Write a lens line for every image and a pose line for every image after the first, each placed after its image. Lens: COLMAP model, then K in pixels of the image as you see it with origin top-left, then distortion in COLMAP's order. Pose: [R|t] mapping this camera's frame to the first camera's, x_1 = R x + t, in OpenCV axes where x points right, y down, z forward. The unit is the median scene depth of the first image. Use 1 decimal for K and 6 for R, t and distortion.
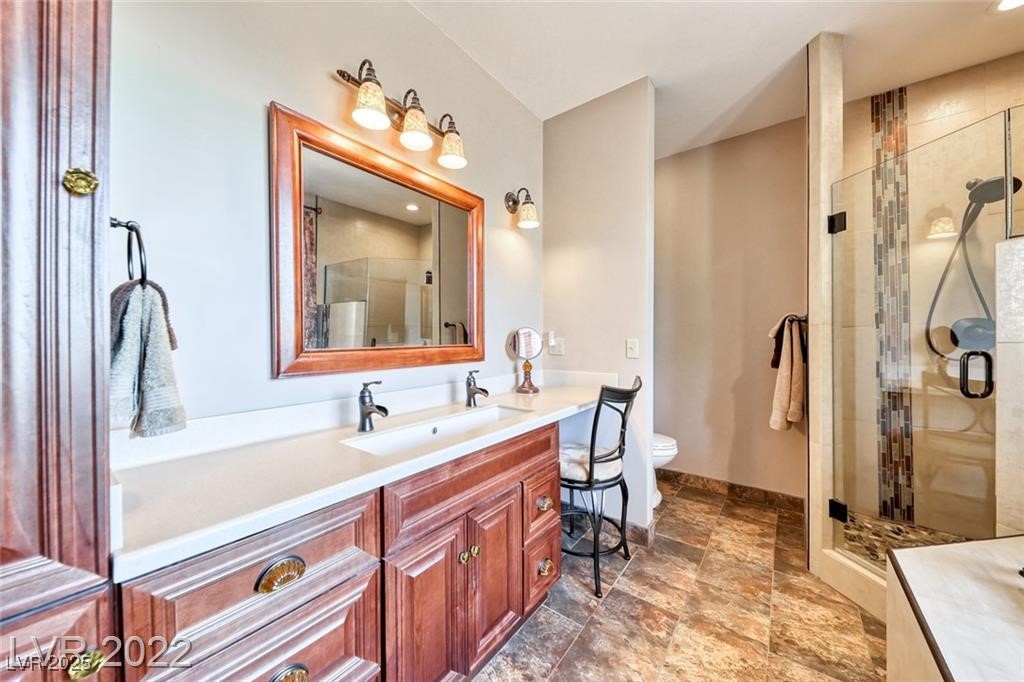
lens RADIAL K [[350.8, 0, 504.1], [0, 350.8, 338.9], [0, 0, 1]] dist [-0.010667, -0.001137]
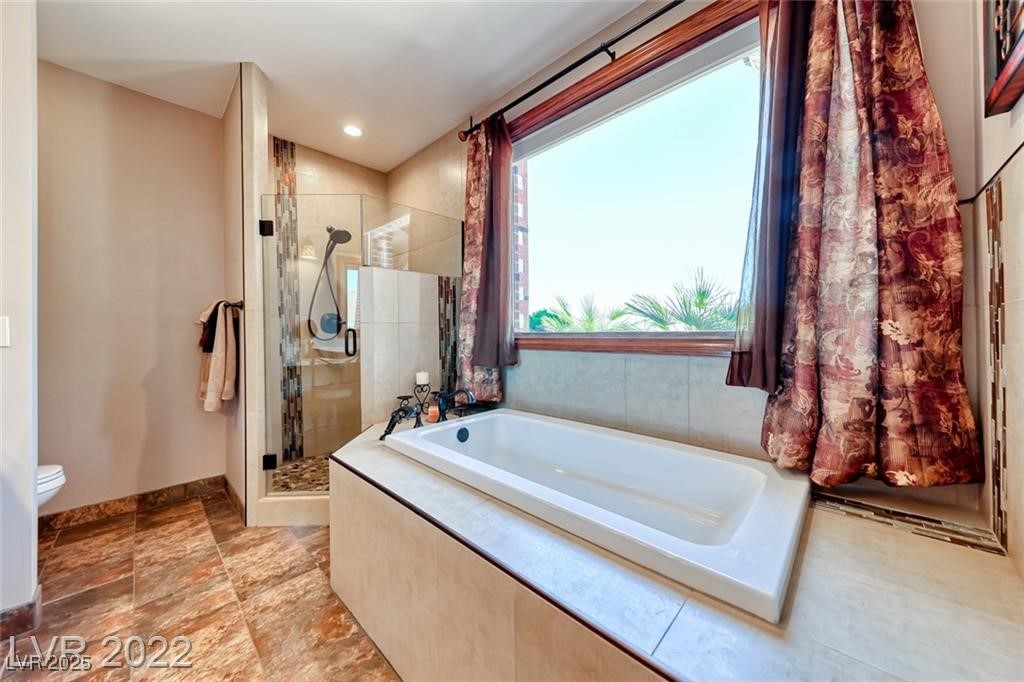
lens RADIAL K [[350.8, 0, 503.3], [0, 350.8, 334.7], [0, 0, 1]] dist [-0.010667, -0.001137]
pose [[0.104600, -0.001025, 0.994514, -0.142604], [0.005651, 0.999984, 0.000436, 0.037382], [-0.994498, 0.005574, 0.104604, 0.031104]]
